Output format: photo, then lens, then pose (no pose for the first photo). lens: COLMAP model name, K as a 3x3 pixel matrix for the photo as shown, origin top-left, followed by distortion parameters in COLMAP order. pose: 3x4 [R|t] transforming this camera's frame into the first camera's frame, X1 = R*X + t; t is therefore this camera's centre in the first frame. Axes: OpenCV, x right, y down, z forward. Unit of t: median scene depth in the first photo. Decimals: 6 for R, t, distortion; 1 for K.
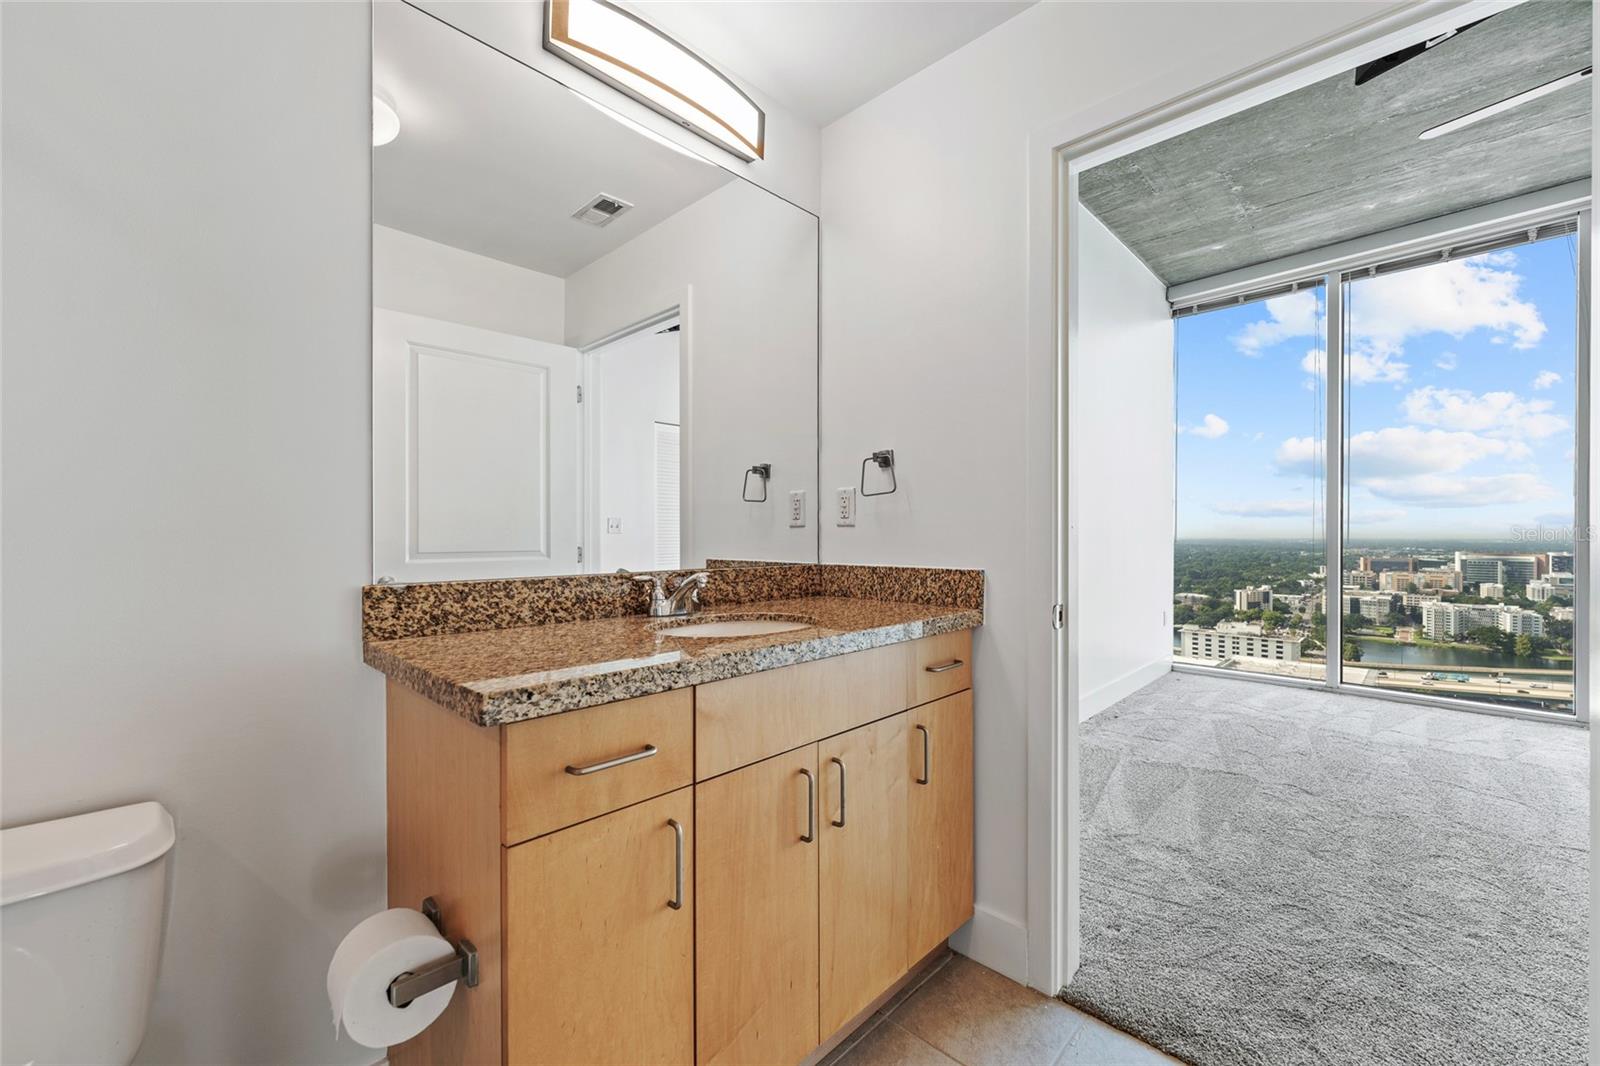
lens RADIAL K [[646.7, 0, 787.5], [0, 646.7, 535.6], [0, 0, 1]] dist [0.002414, -0.000140]
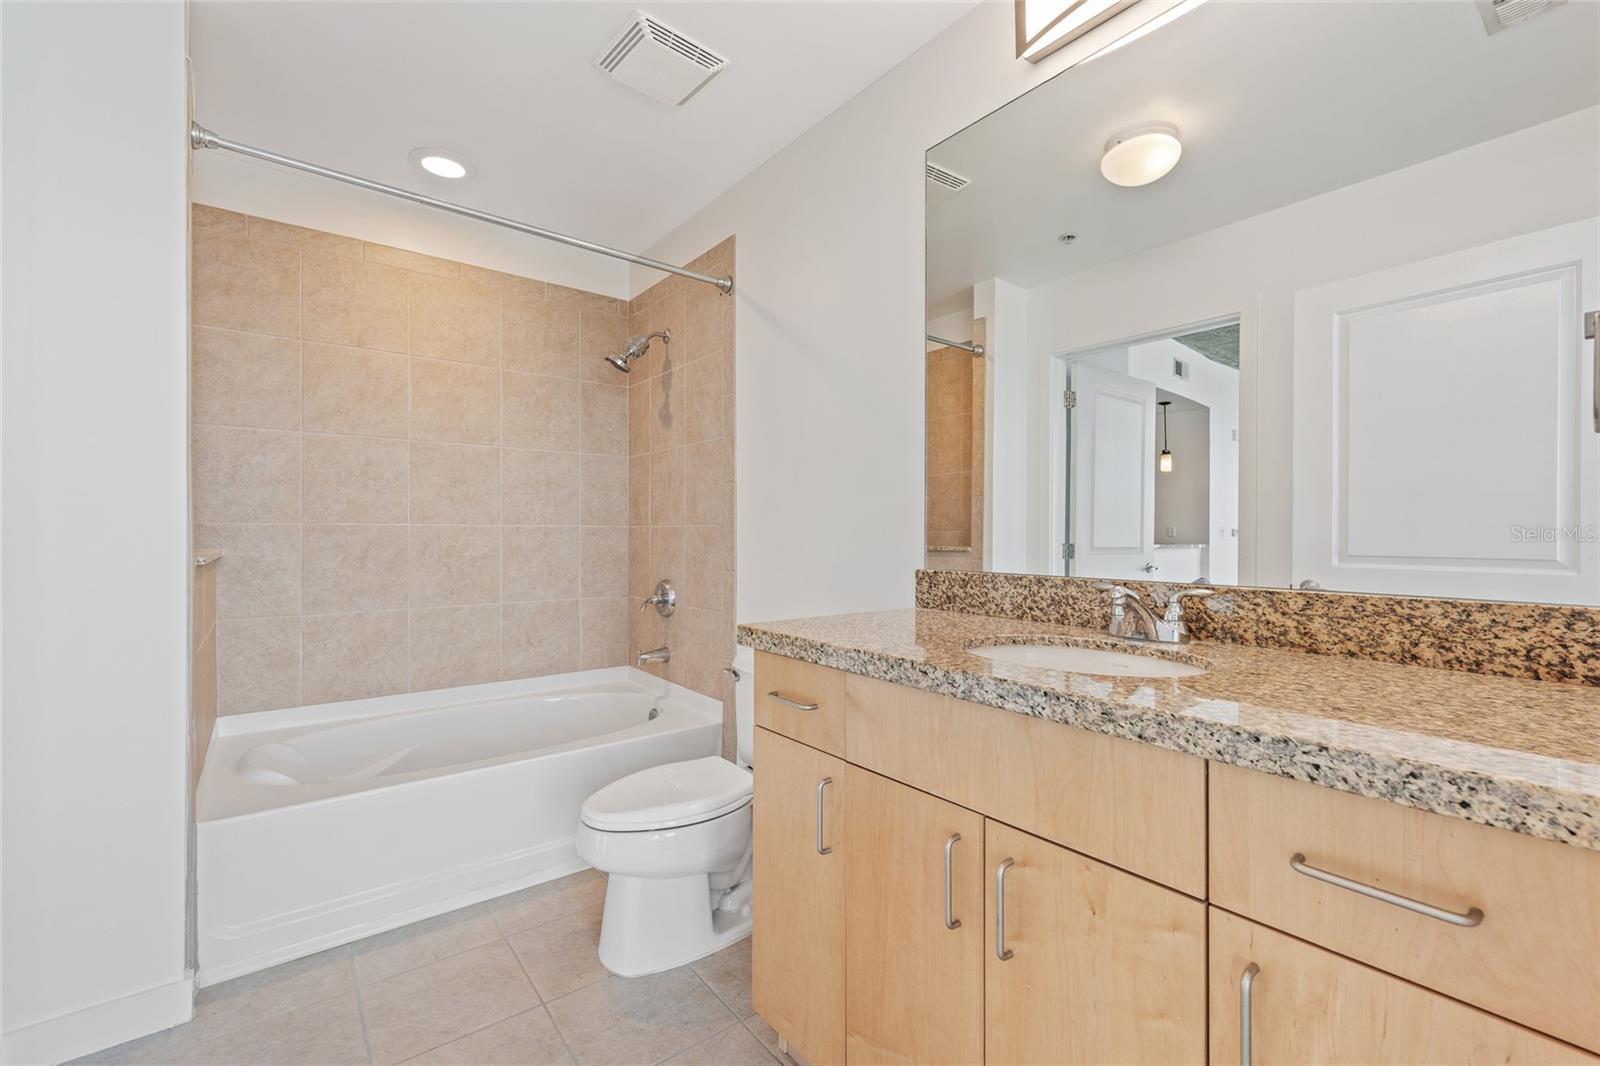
lens RADIAL K [[646.7, 0, 820.3], [0, 646.7, 532.3], [0, 0, 1]] dist [0.002414, -0.000140]
pose [[-0.088183, -0.001158, -0.996104, 0.709616], [-0.004041, 0.999992, -0.000804, -0.002042], [0.996096, 0.003954, -0.088187, 0.783668]]
